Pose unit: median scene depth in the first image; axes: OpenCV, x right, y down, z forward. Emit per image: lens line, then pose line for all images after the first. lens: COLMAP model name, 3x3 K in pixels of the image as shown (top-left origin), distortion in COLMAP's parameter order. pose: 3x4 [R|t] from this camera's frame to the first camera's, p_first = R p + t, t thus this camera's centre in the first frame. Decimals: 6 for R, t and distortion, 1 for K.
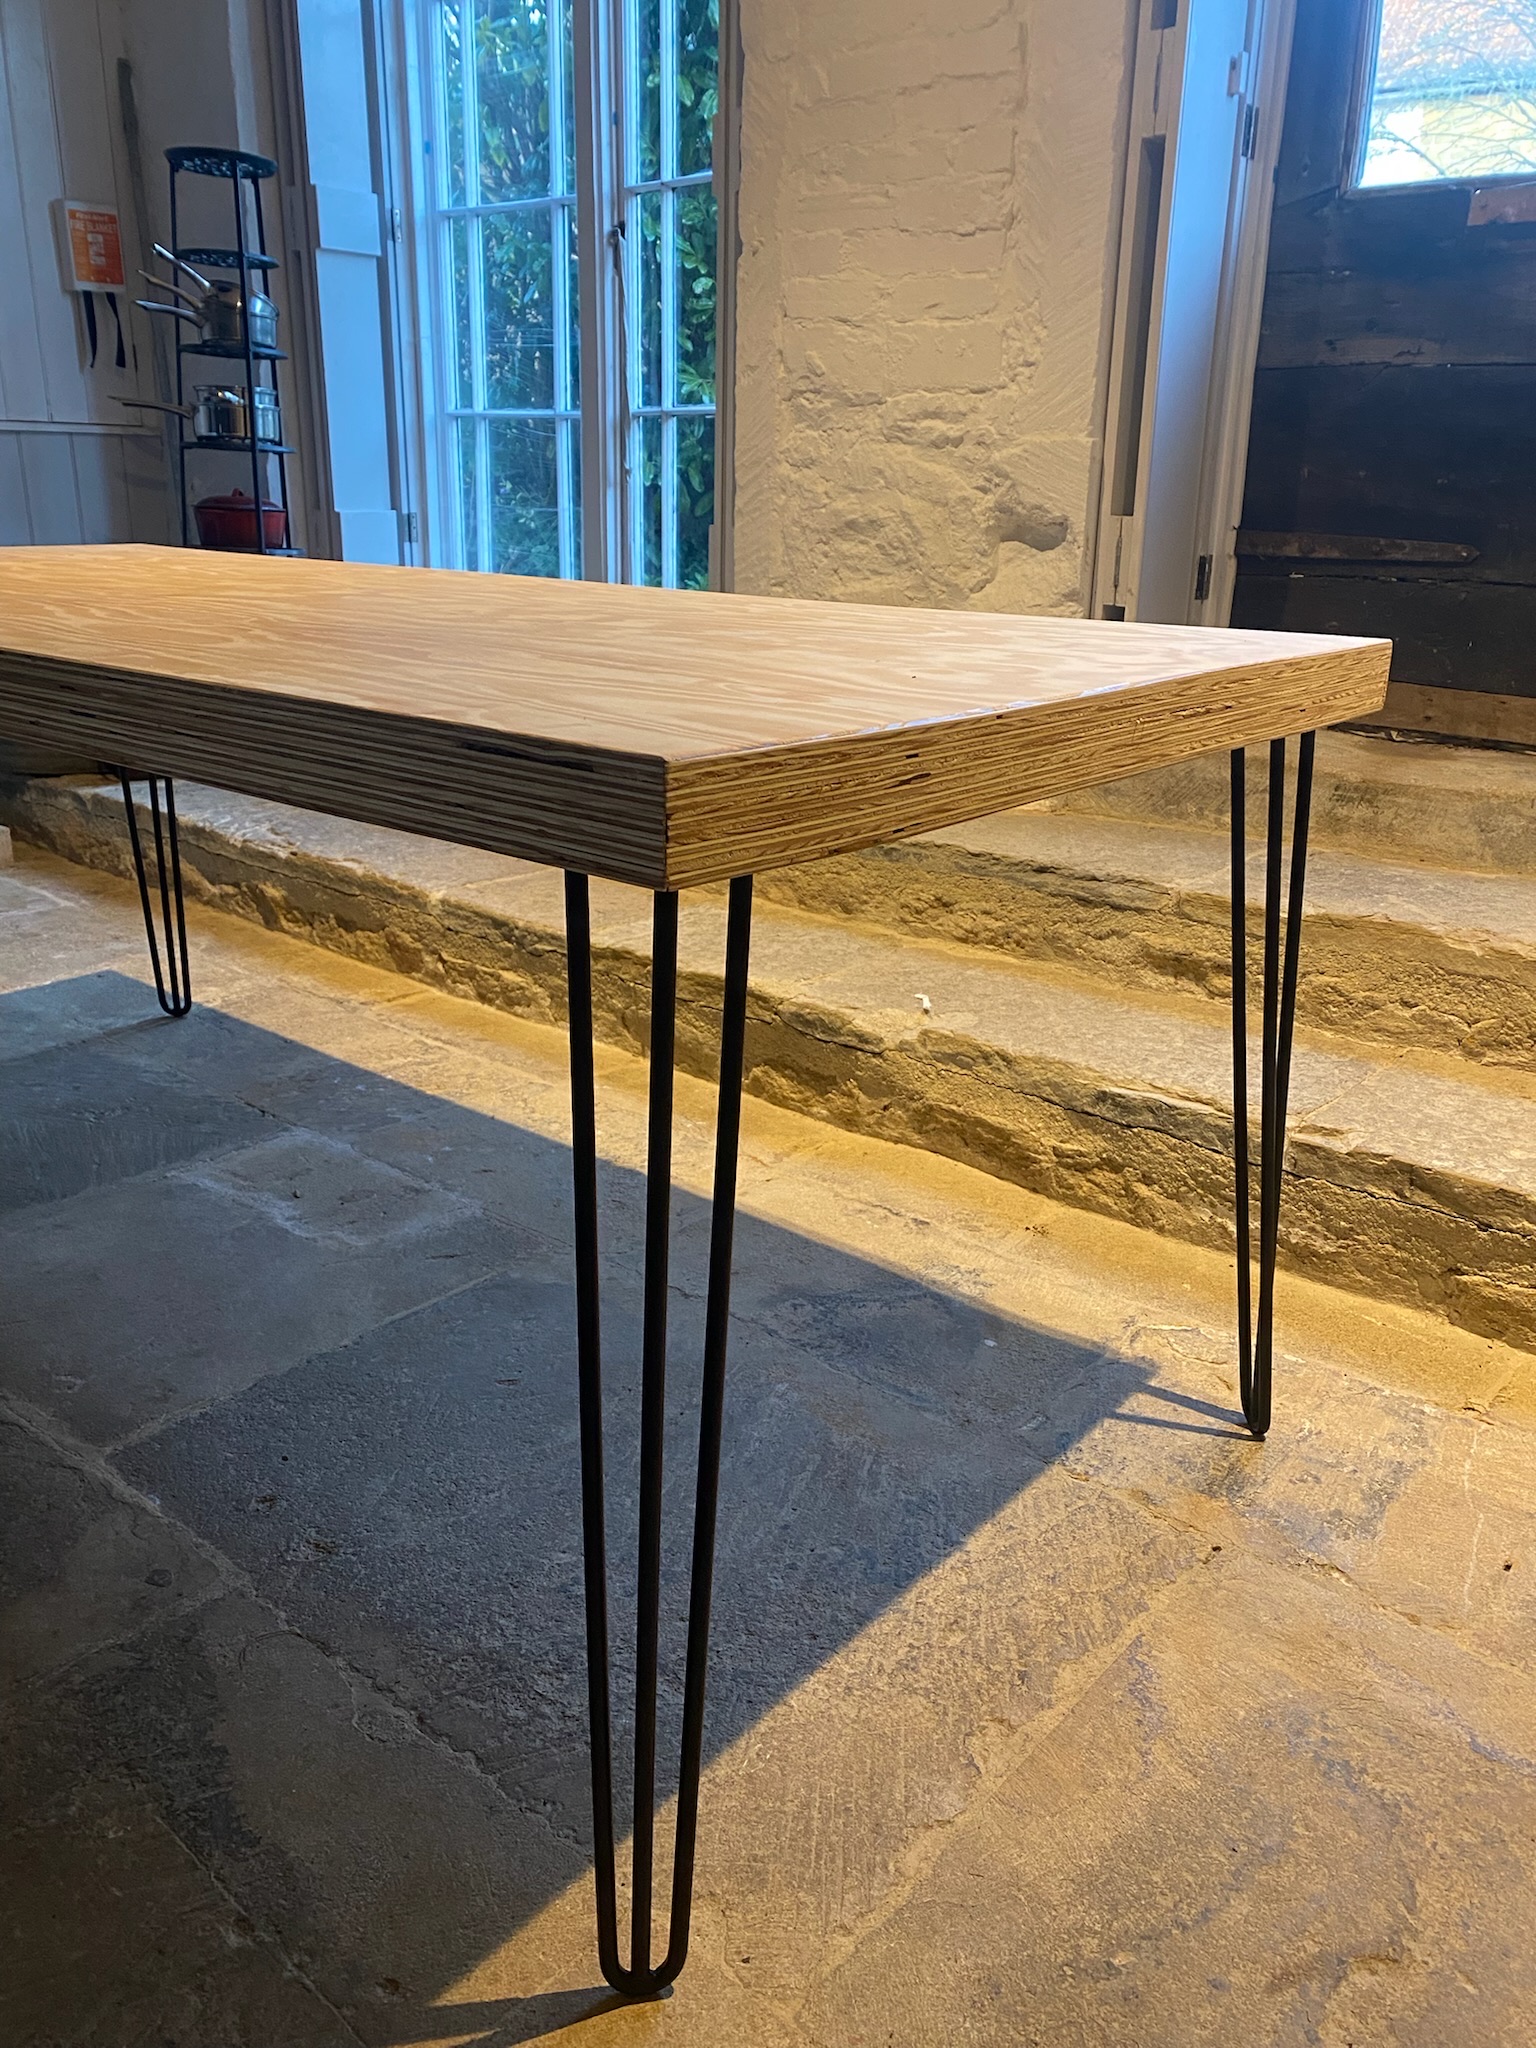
lens RADIAL K [[1561.9, 0, 775.7], [0, 1561.9, 1018.5], [0, 0, 1]] dist [0.031033, -0.034159]
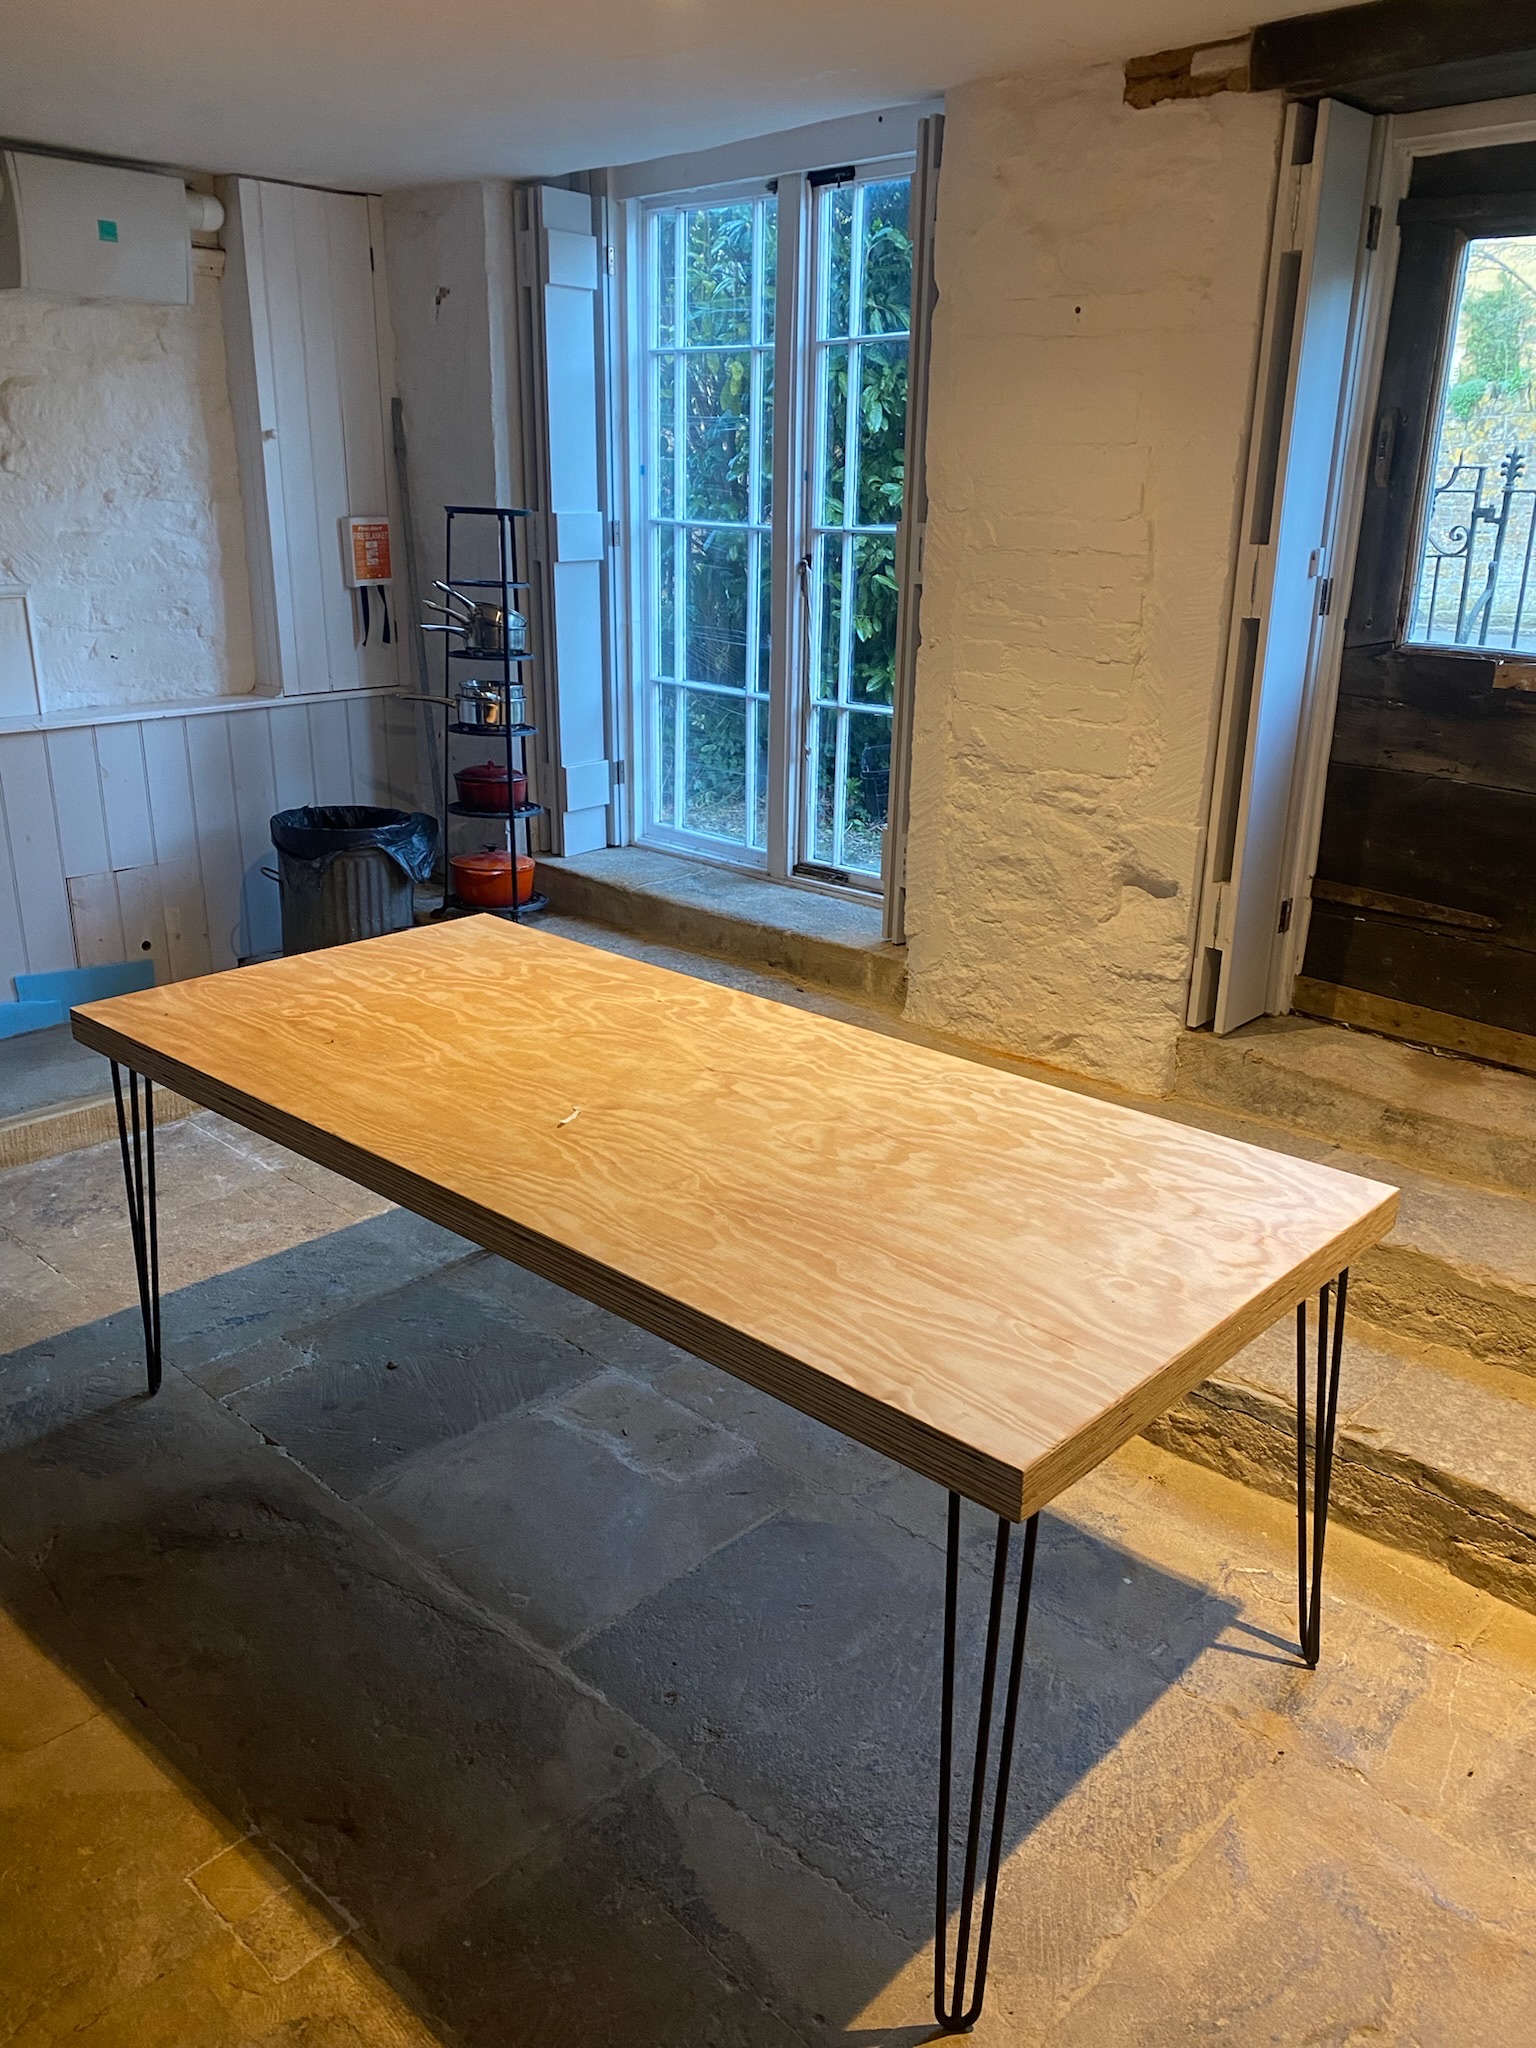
lens RADIAL K [[1561.9, 0, 768.1], [0, 1561.9, 1016.7], [0, 0, 1]] dist [0.031033, -0.034159]
pose [[0.998542, 0.014146, -0.052089, -0.107524], [-0.013918, 0.999892, 0.004735, -0.269517], [0.052150, -0.004003, 0.998631, -0.398943]]
